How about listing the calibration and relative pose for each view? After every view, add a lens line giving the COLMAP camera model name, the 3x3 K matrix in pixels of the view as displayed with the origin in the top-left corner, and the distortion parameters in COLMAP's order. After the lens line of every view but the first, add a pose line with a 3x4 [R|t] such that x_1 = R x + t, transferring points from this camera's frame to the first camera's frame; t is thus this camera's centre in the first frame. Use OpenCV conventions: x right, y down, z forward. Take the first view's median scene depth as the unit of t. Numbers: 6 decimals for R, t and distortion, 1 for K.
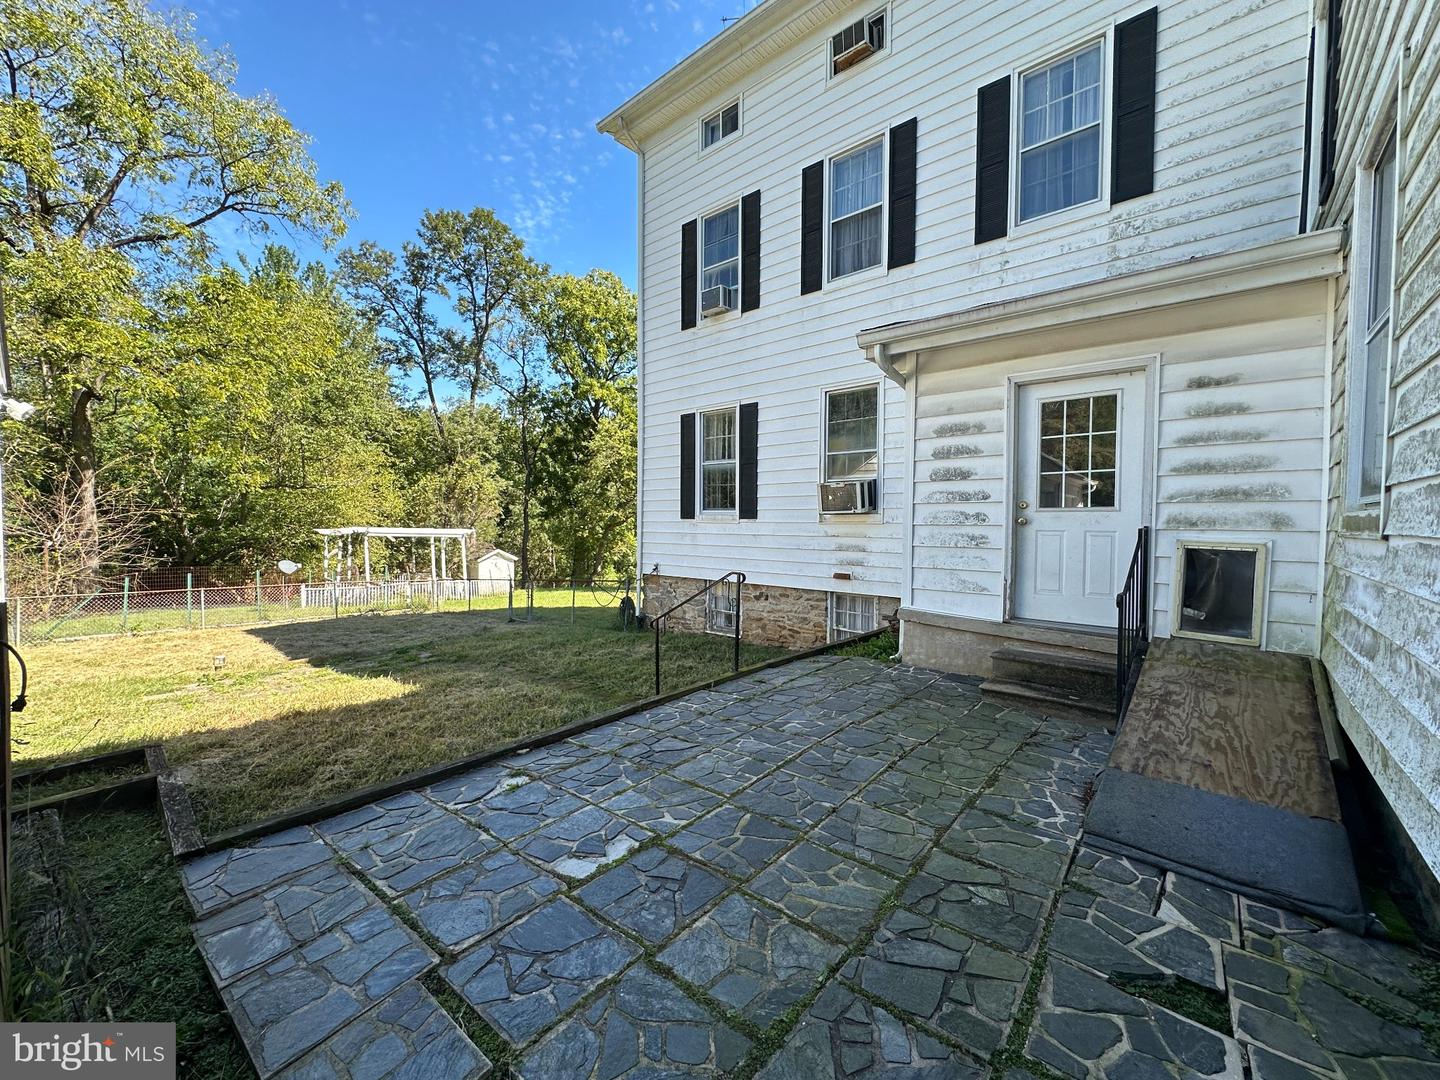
lens RADIAL K [[579.0, 0, 720.0], [0, 579.0, 540.0], [0, 0, 1]] dist [0.000442, -0.000007]
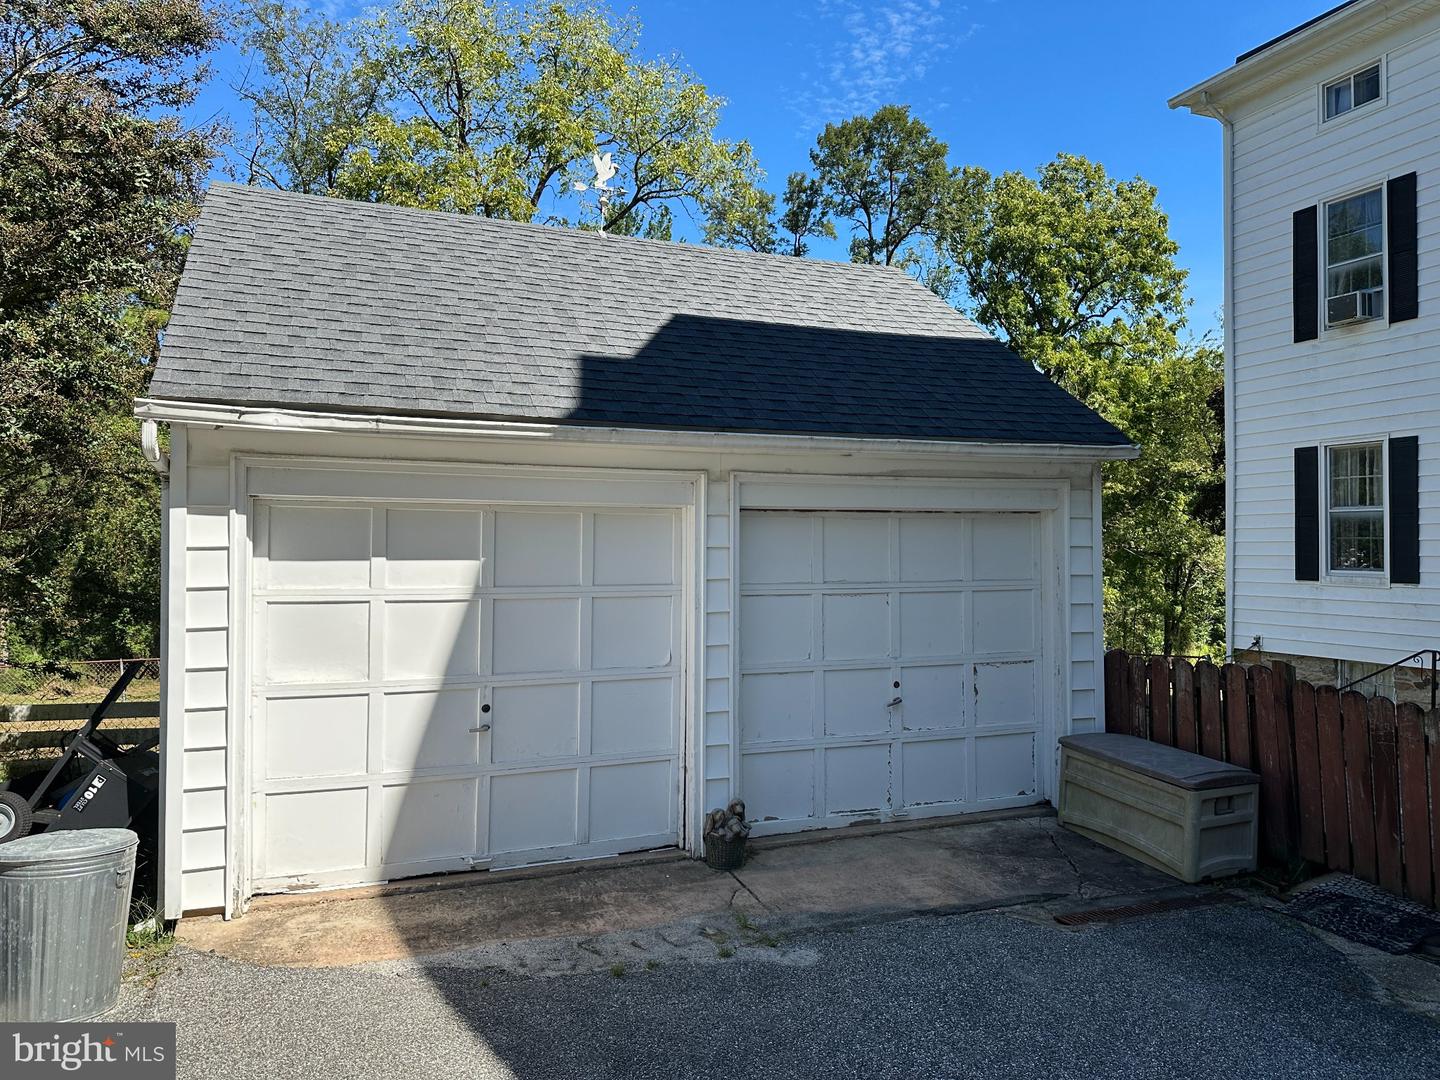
lens RADIAL K [[1027.9, 0, 720.0], [0, 1027.9, 540.0], [0, 0, 1]] dist [-0.073588, 0.056486]
pose [[0.889666, -0.008557, -0.456532, -0.141528], [-0.010306, 0.999193, -0.038812, -0.030511], [0.456496, 0.039234, 0.888860, -0.584624]]
